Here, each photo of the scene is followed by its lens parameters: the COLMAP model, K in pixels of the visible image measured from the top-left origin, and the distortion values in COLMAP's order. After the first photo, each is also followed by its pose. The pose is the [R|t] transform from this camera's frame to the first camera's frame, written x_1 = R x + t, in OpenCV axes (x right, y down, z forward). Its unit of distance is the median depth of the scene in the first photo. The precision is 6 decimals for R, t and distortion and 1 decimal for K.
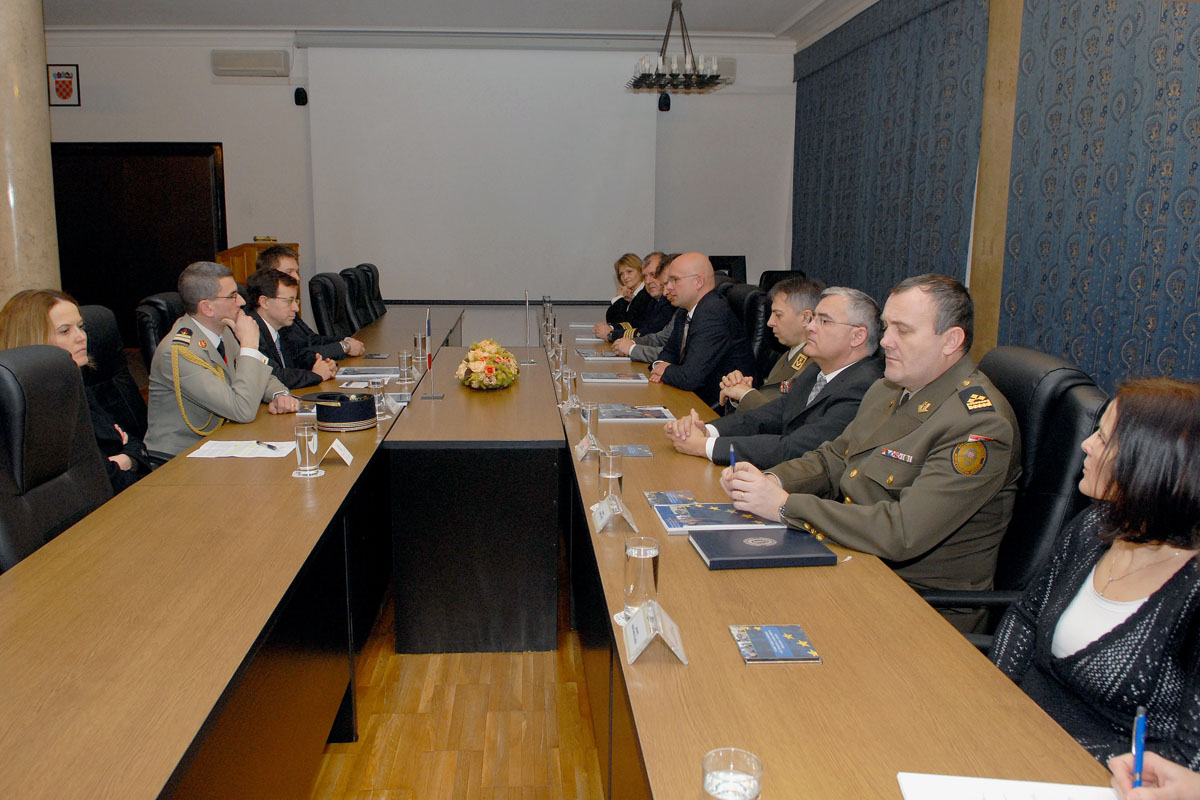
lens RADIAL K [[943.9, 0, 600.0], [0, 943.9, 400.0], [0, 0, 1]] dist [-0.003592, -0.001320]
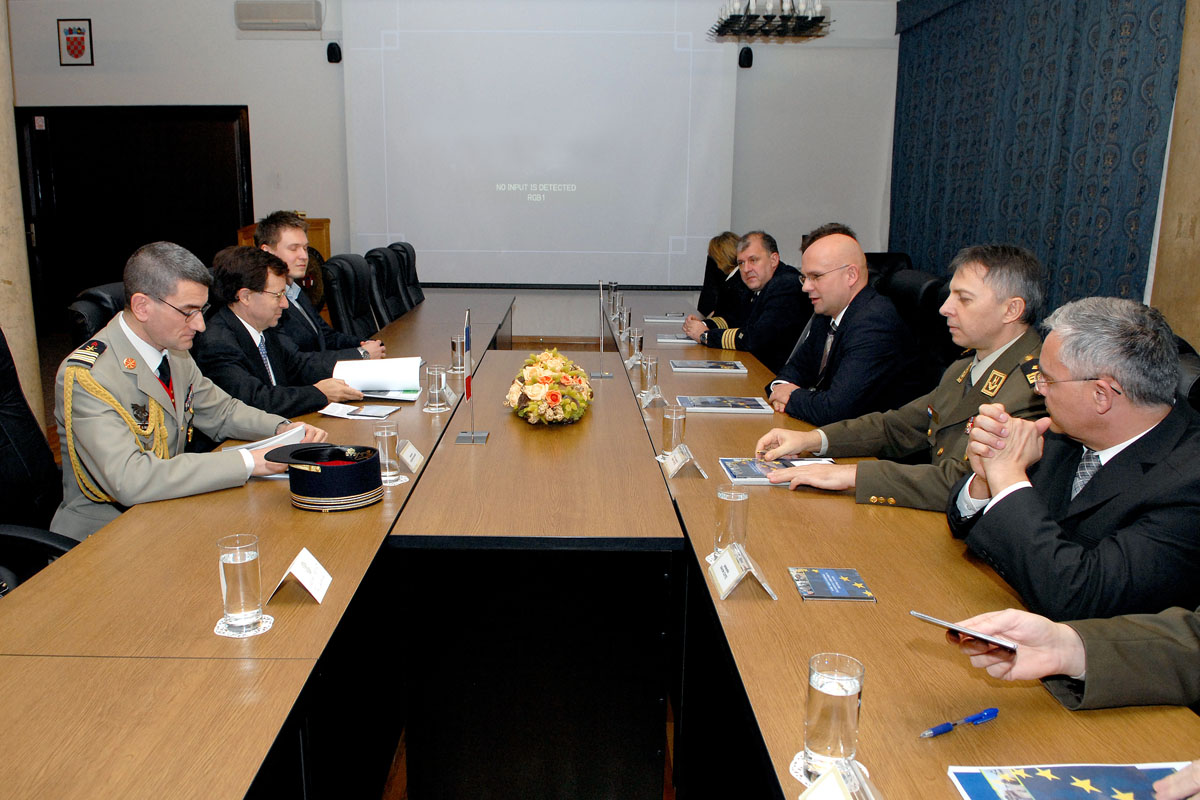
lens RADIAL K [[874.5, 0, 599.9], [0, 874.5, 389.3], [0, 0, 1]] dist [-0.003389, -0.033045]
pose [[0.999069, 0.012521, -0.041291, -0.048361], [-0.011477, 0.999611, 0.025425, -0.047461], [0.041593, -0.024927, 0.998824, 0.303581]]
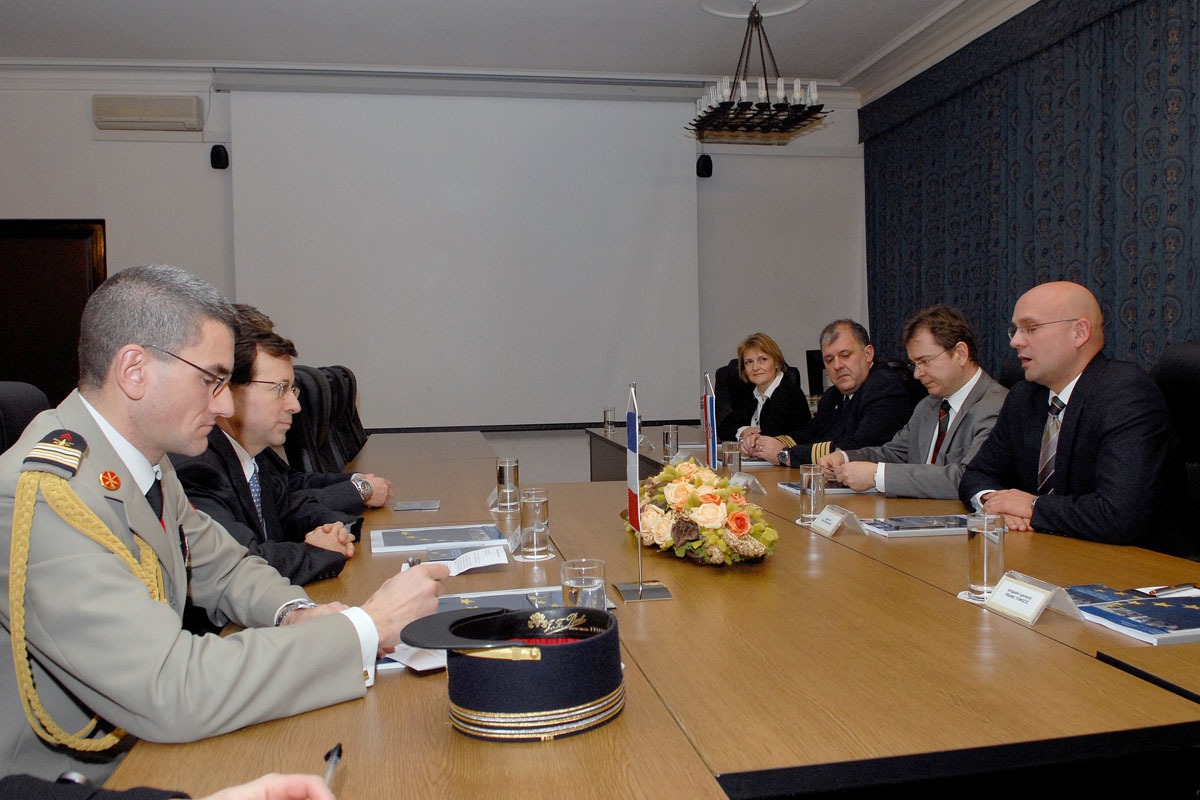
lens RADIAL K [[914.7, 0, 600.7], [0, 914.7, 422.4], [0, 0, 1]] dist [-0.006390, -0.005321]
pose [[0.990619, -0.033253, 0.132547, -0.209126], [0.049947, 0.990938, -0.124687, -0.024029], [-0.127199, 0.130137, 0.983303, 0.488794]]
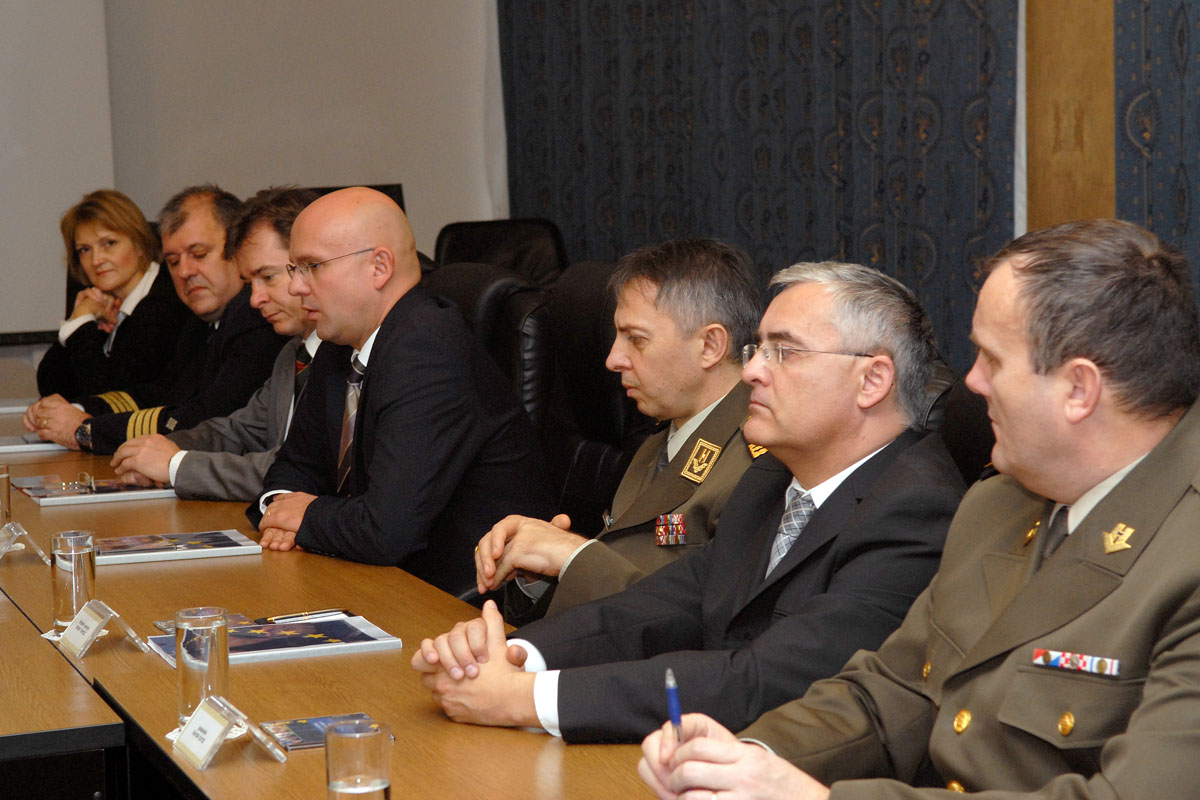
lens RADIAL K [[2905.9, 0, 522.3], [0, 2905.9, 400.8], [0, 0, 1]] dist [0.208869, 0.002558]
pose [[0.967819, -0.066657, 0.242659, -0.106256], [0.085034, 0.994186, -0.066052, 0.005138], [-0.236845, 0.084561, 0.967860, -0.085283]]
